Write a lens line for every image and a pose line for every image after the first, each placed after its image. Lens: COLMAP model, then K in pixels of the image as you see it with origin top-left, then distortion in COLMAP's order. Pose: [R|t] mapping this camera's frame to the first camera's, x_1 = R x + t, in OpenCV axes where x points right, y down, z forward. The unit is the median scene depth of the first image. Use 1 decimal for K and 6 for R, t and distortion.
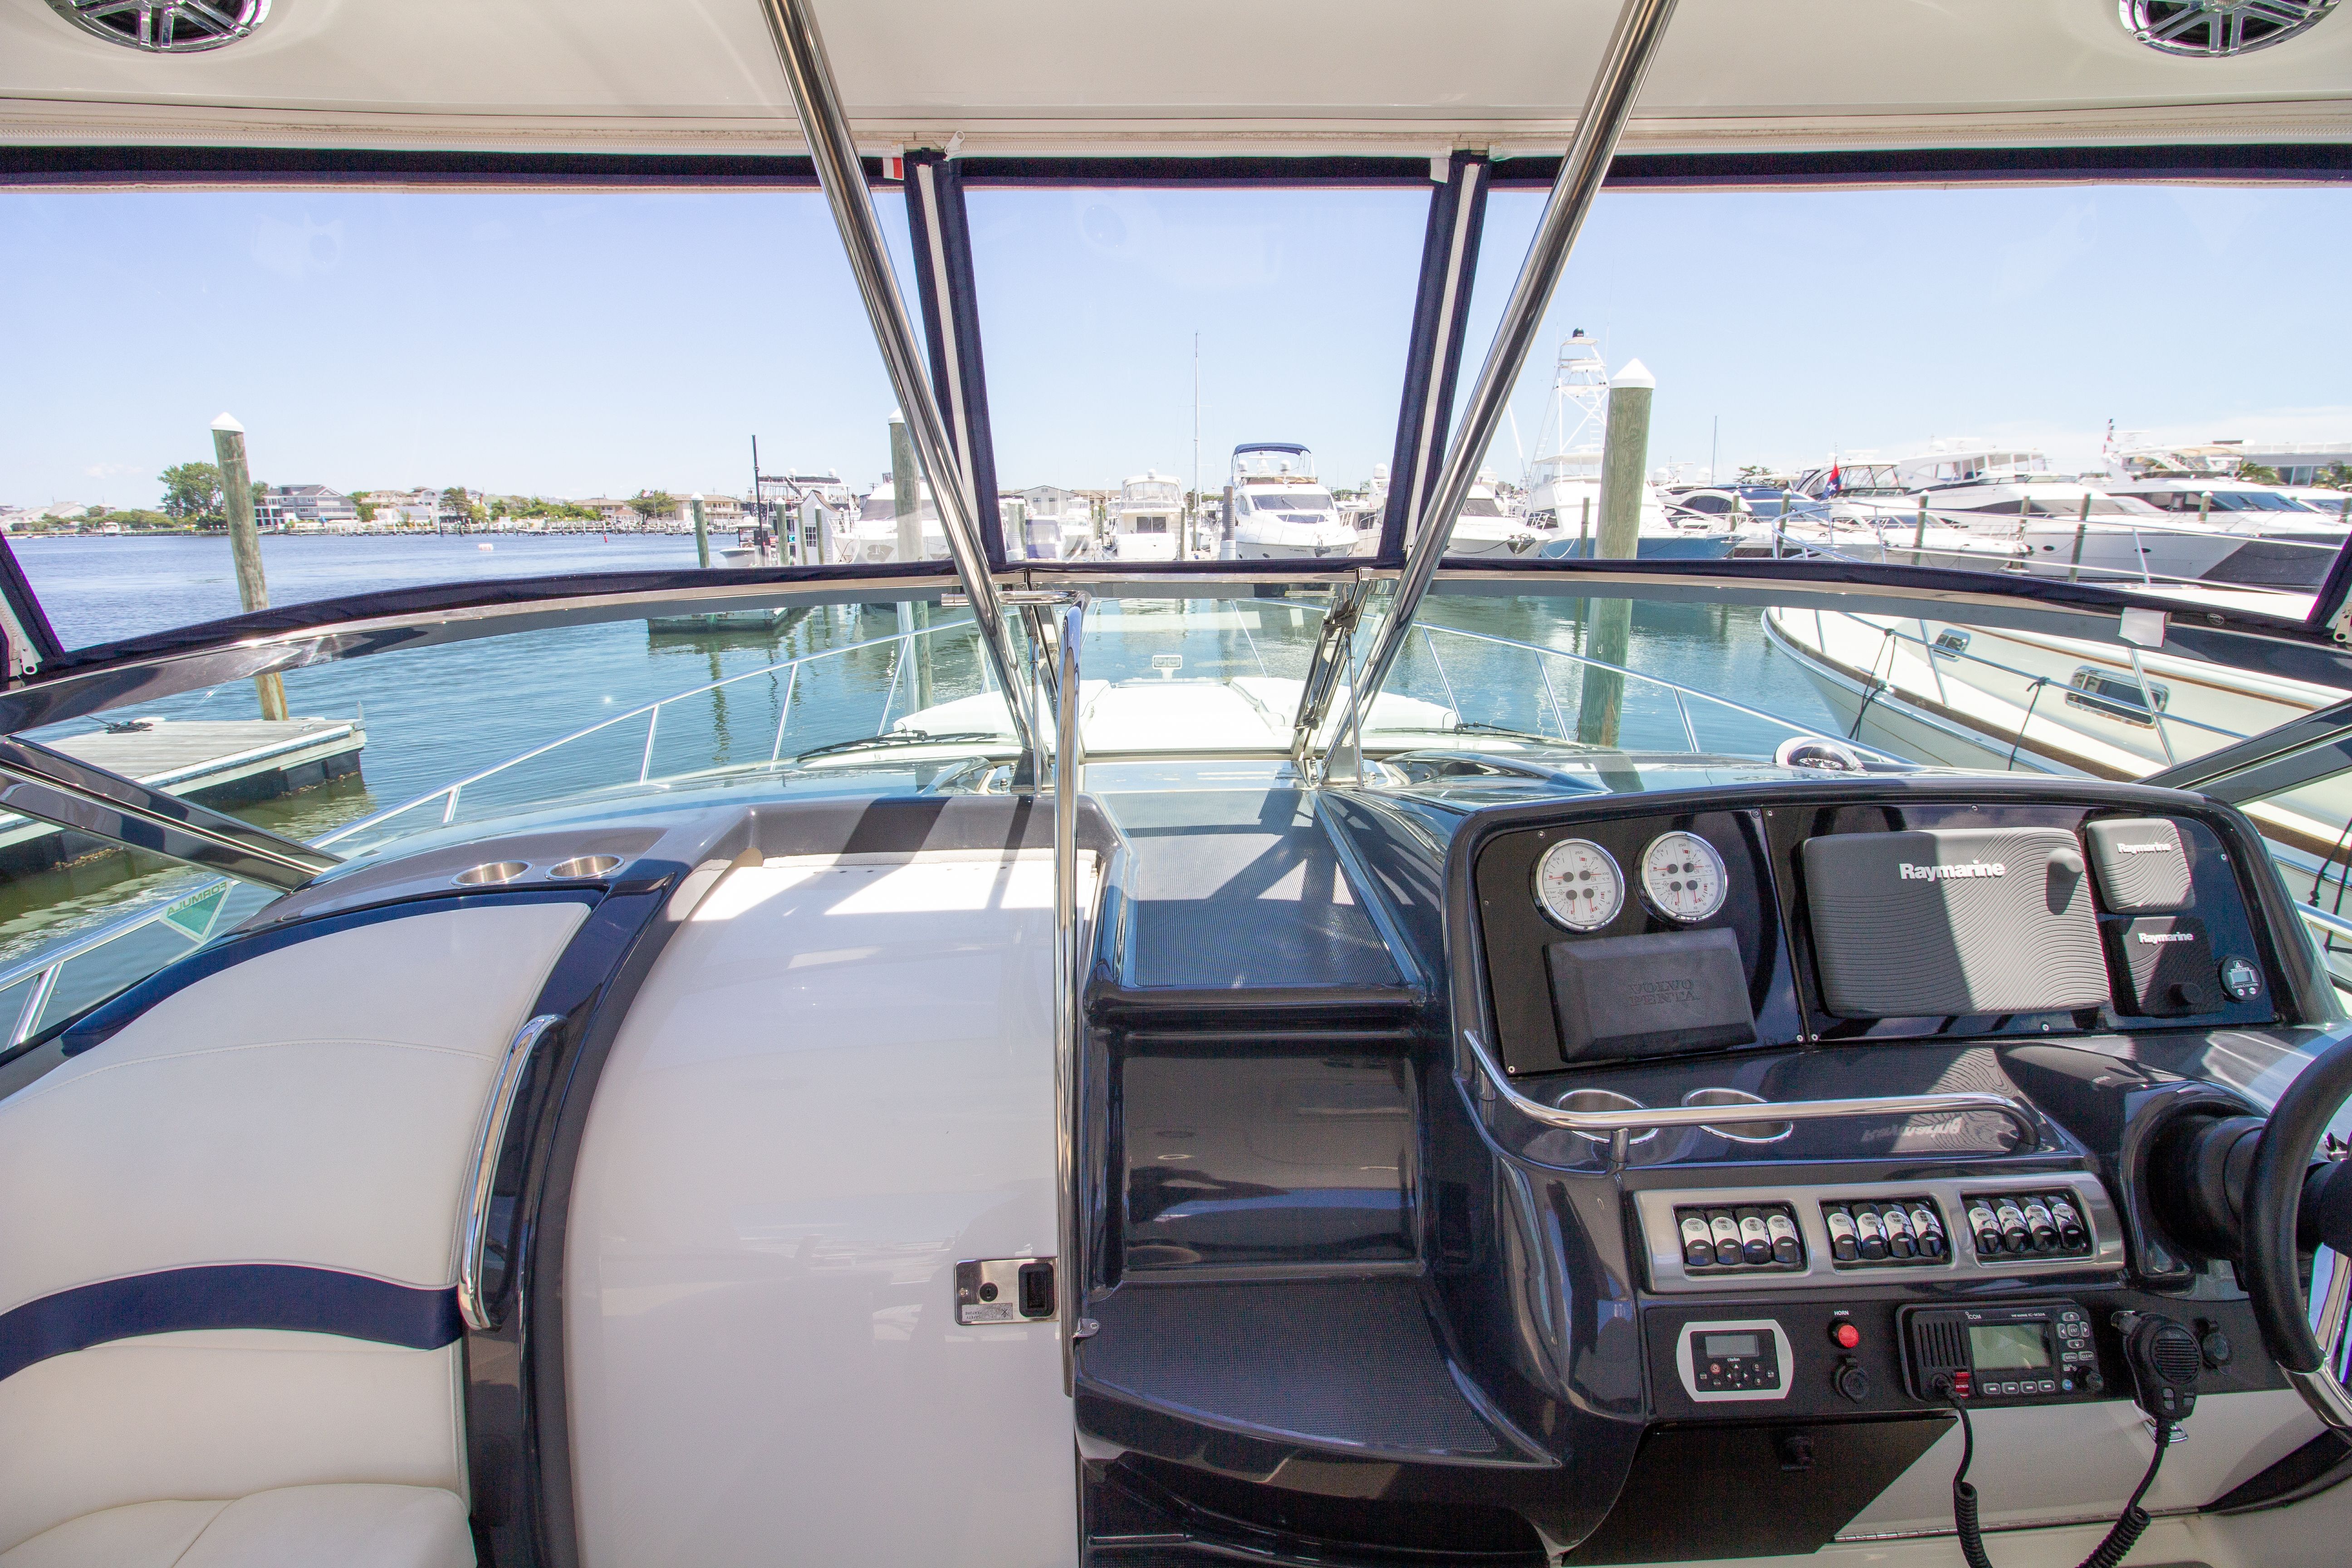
lens RADIAL K [[1078.2, 0, 1186.0], [0, 1078.2, 774.4], [0, 0, 1]] dist [0.002139, -0.014053]
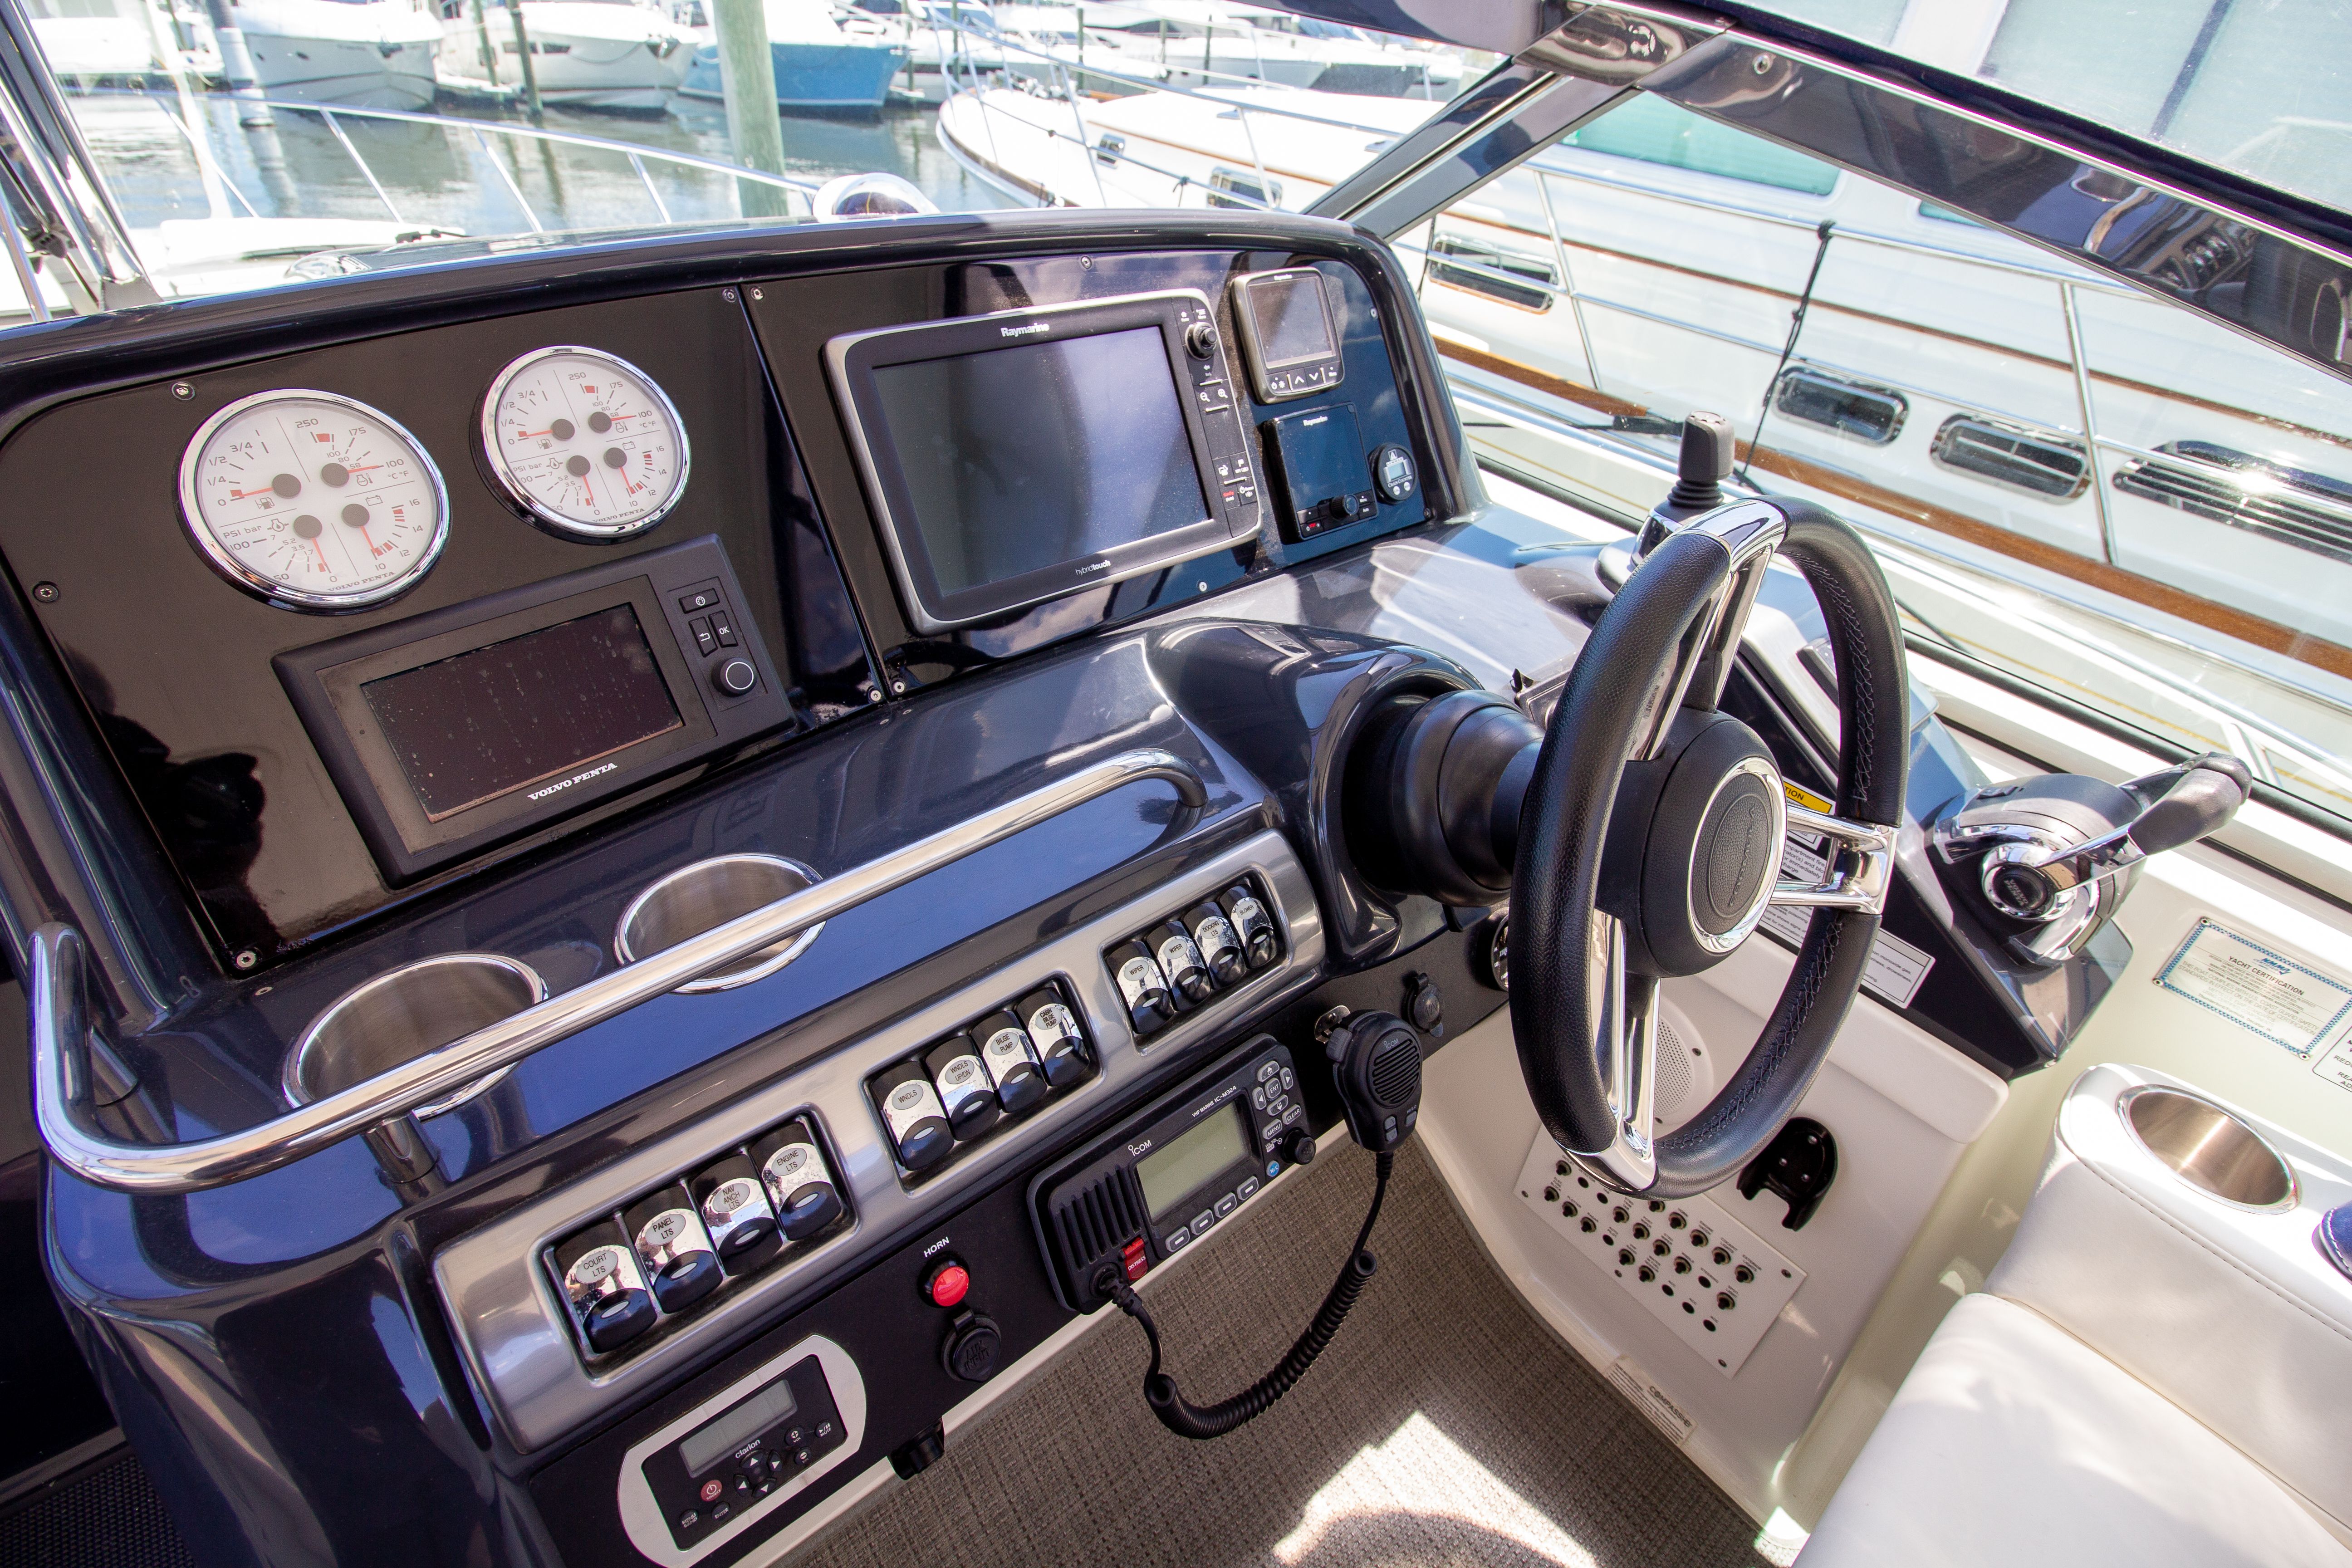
lens RADIAL K [[1111.7, 0, 1176.6], [0, 1111.7, 774.5], [0, 0, 1]] dist [-0.003207, -0.018966]
pose [[0.789380, -0.304786, 0.532903, 0.366376], [0.092599, 0.917235, 0.387434, 0.064501], [-0.606882, -0.256486, 0.752270, 0.436612]]
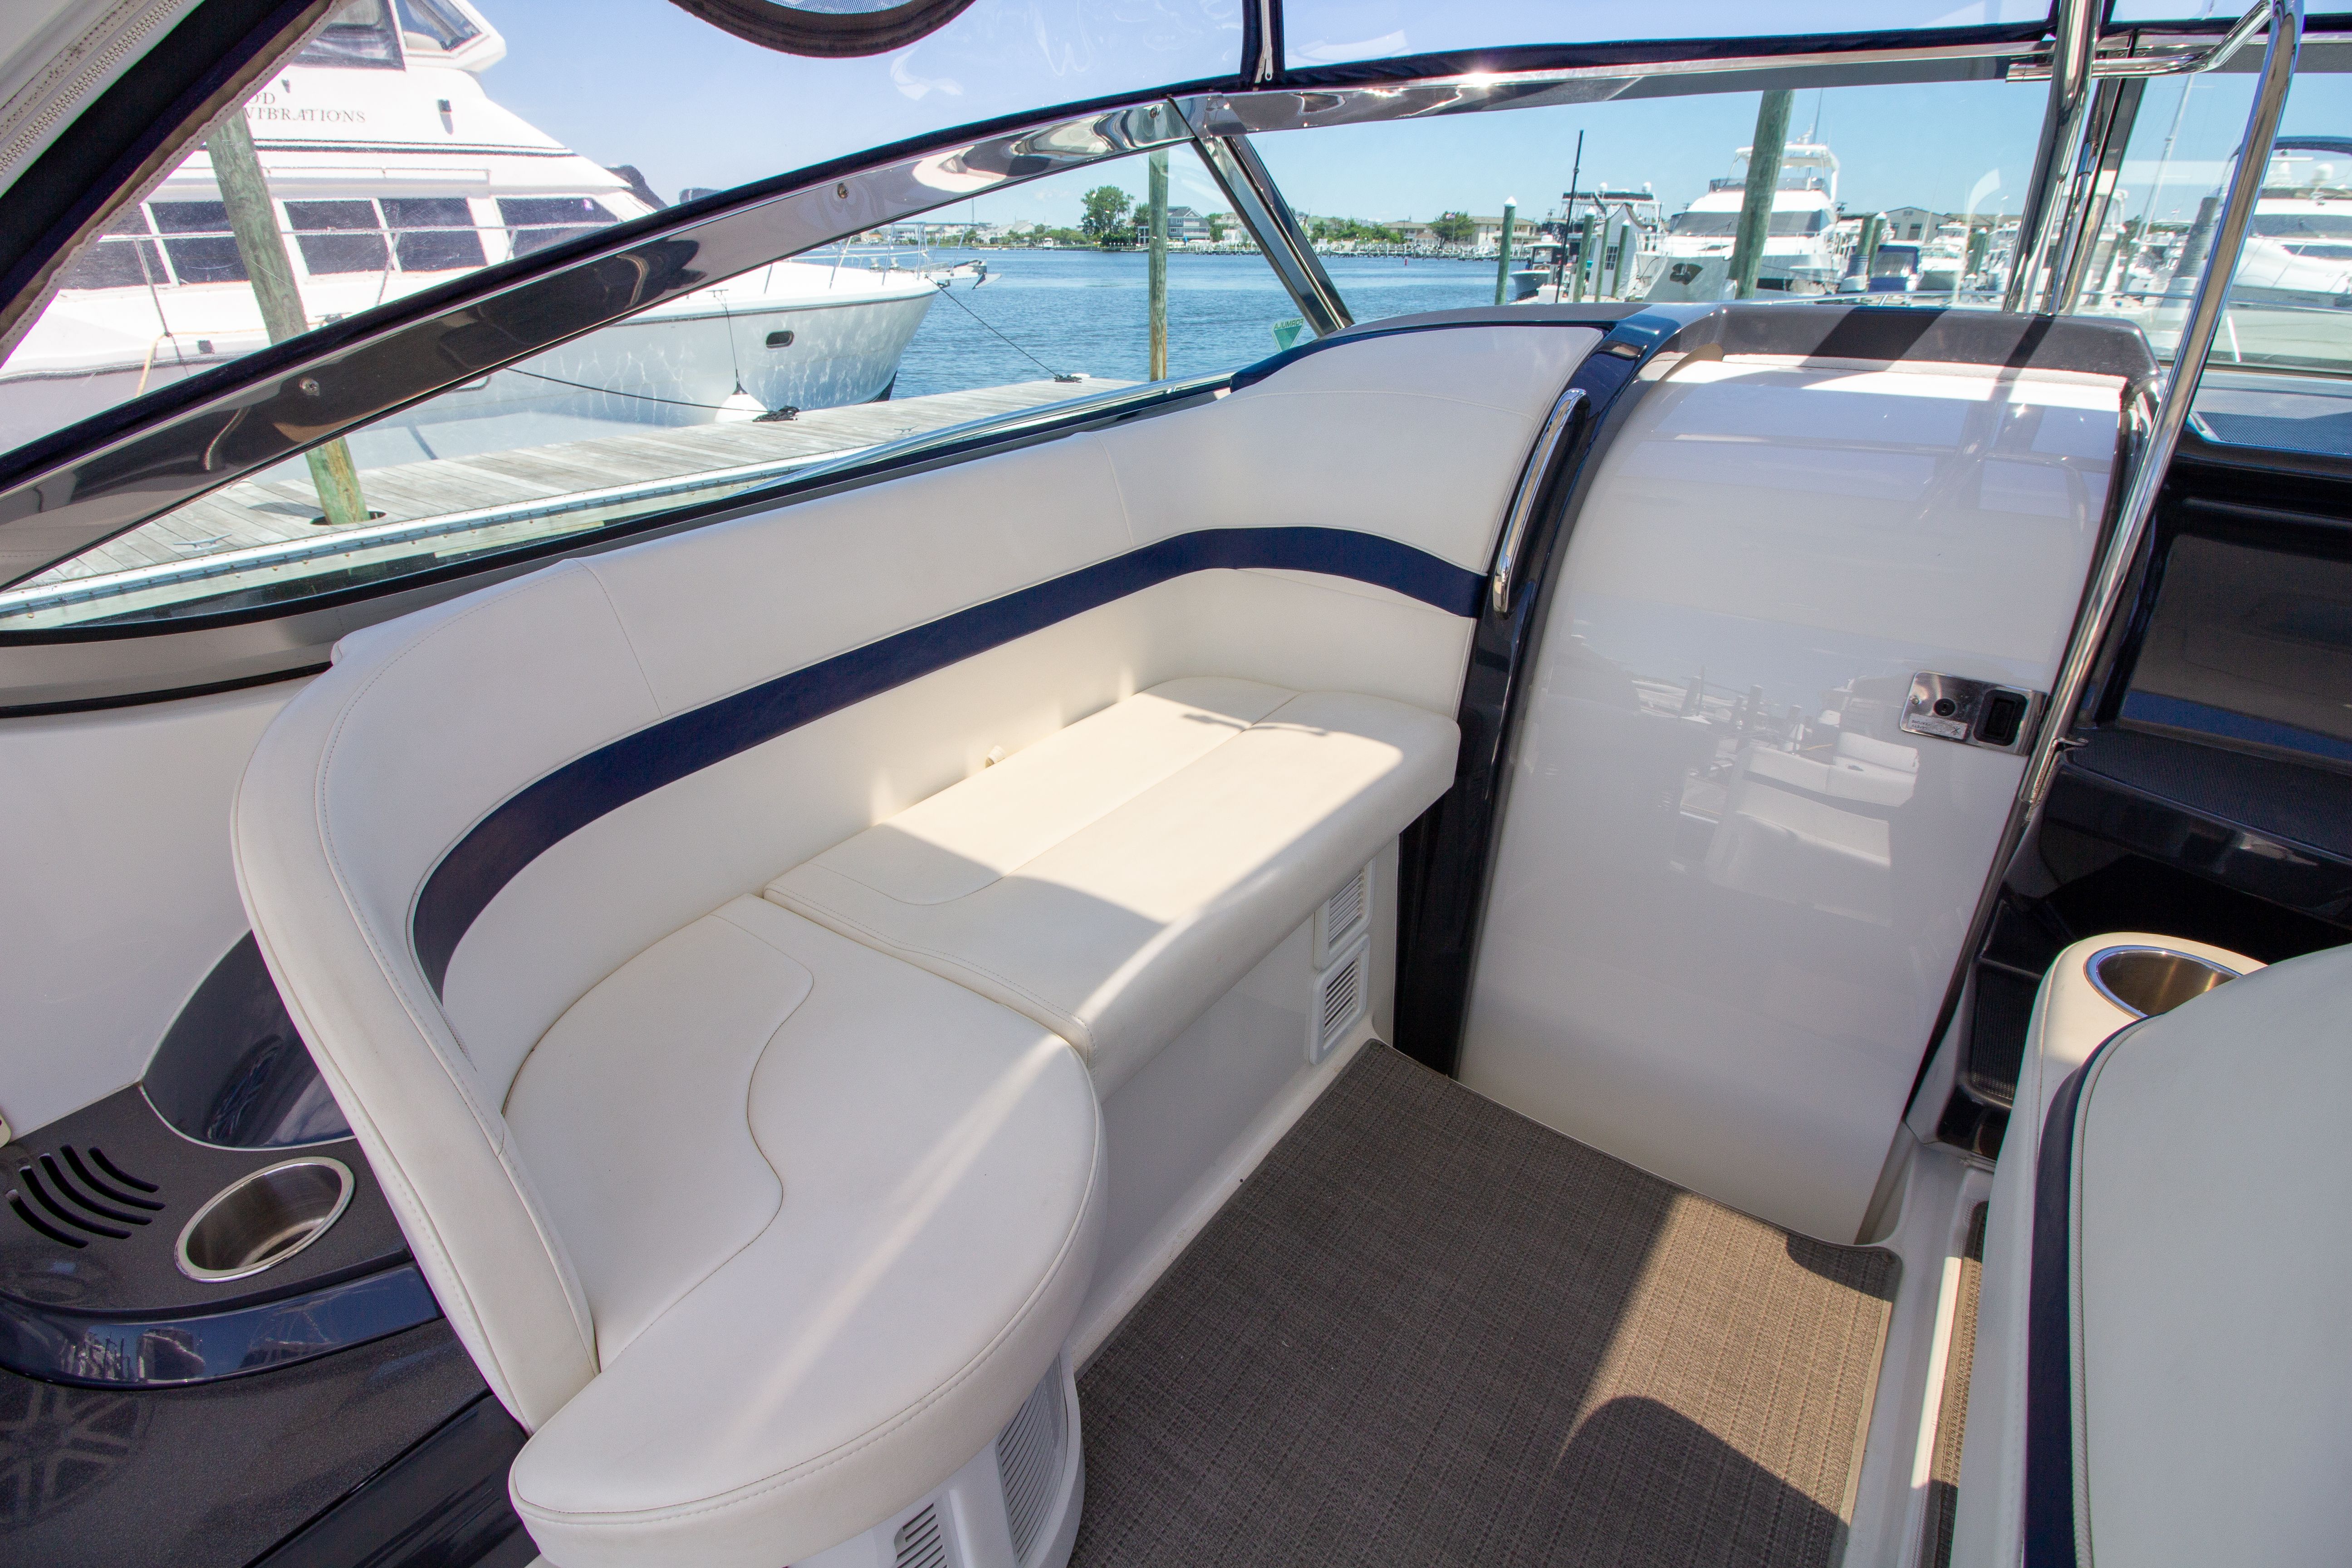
lens RADIAL K [[1085.4, 0, 1191.3], [0, 1085.4, 763.9], [0, 0, 1]] dist [0.001956, -0.015041]
pose [[0.790017, 0.276351, -0.547269, -0.168134], [-0.154505, 0.953579, 0.258487, 0.365382], [0.593297, -0.119653, 0.796041, -0.241010]]
